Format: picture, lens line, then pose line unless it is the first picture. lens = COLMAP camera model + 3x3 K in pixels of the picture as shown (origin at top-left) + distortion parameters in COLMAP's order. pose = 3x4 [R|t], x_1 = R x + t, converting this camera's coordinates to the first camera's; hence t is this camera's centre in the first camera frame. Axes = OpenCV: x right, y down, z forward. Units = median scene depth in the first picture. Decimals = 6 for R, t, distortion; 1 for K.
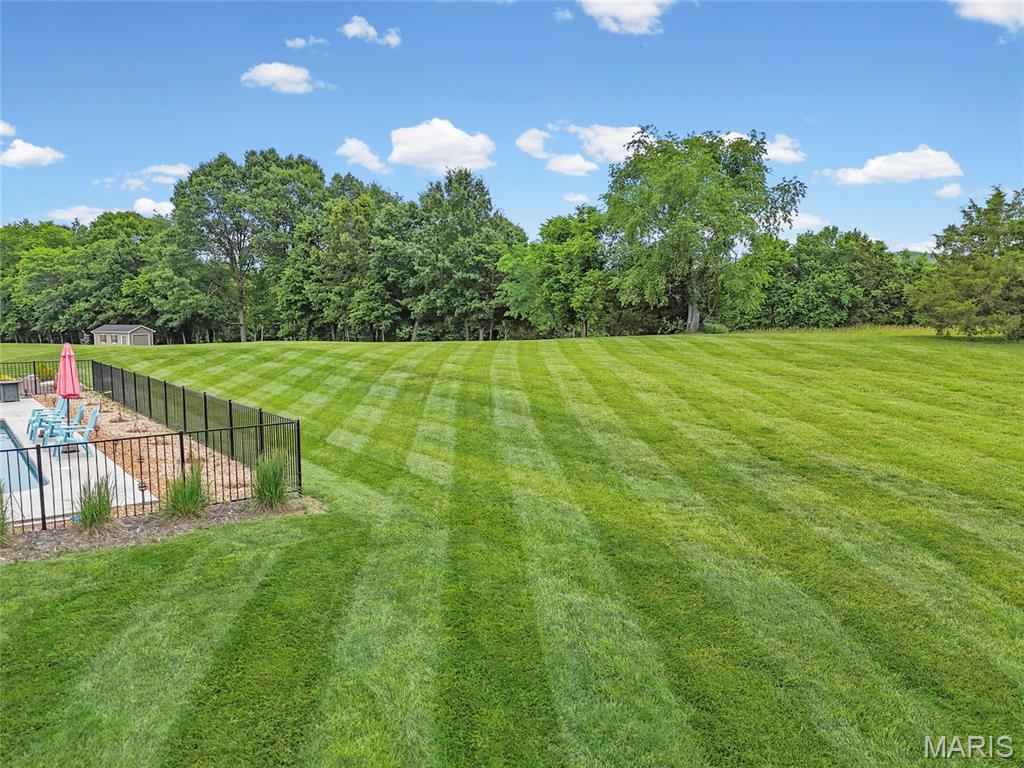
lens RADIAL K [[752.5, 0, 512.8], [0, 752.5, 388.1], [0, 0, 1]] dist [0.085141, -0.087029]
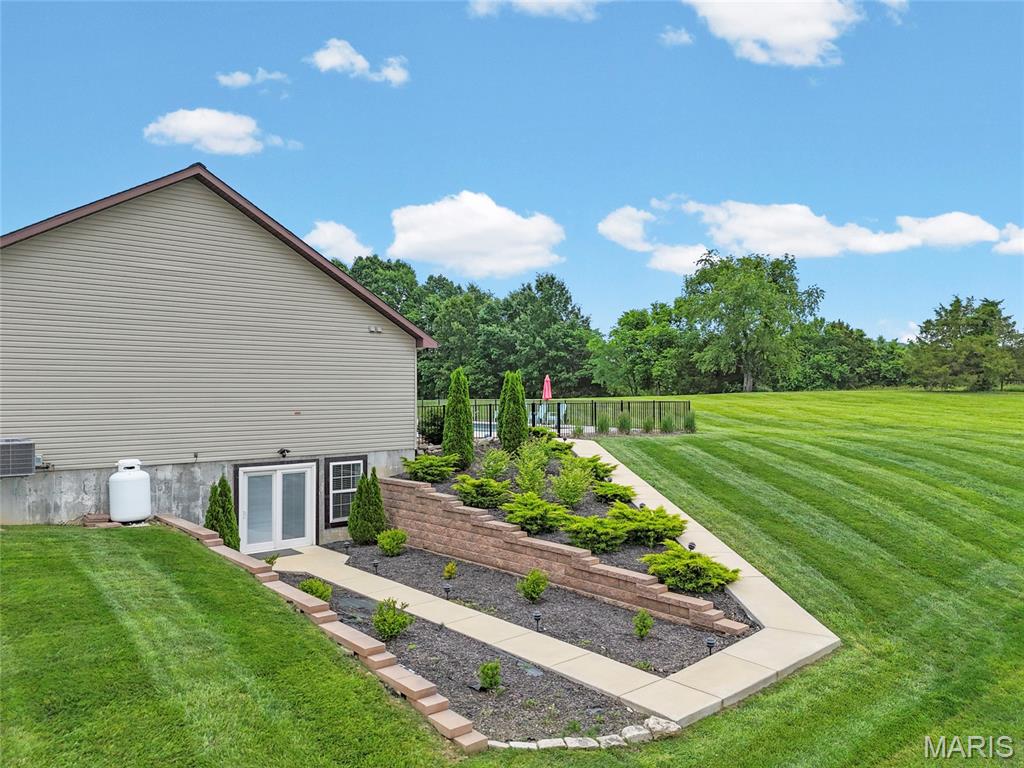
lens RADIAL K [[752.5, 0, 512.8], [0, 752.5, 388.1], [0, 0, 1]] dist [0.085141, -0.087029]
pose [[0.999114, -0.000480, 0.042080, -0.202887], [0.005172, 0.993754, -0.111475, 0.057260], [-0.041763, 0.111594, 0.992876, -0.296349]]
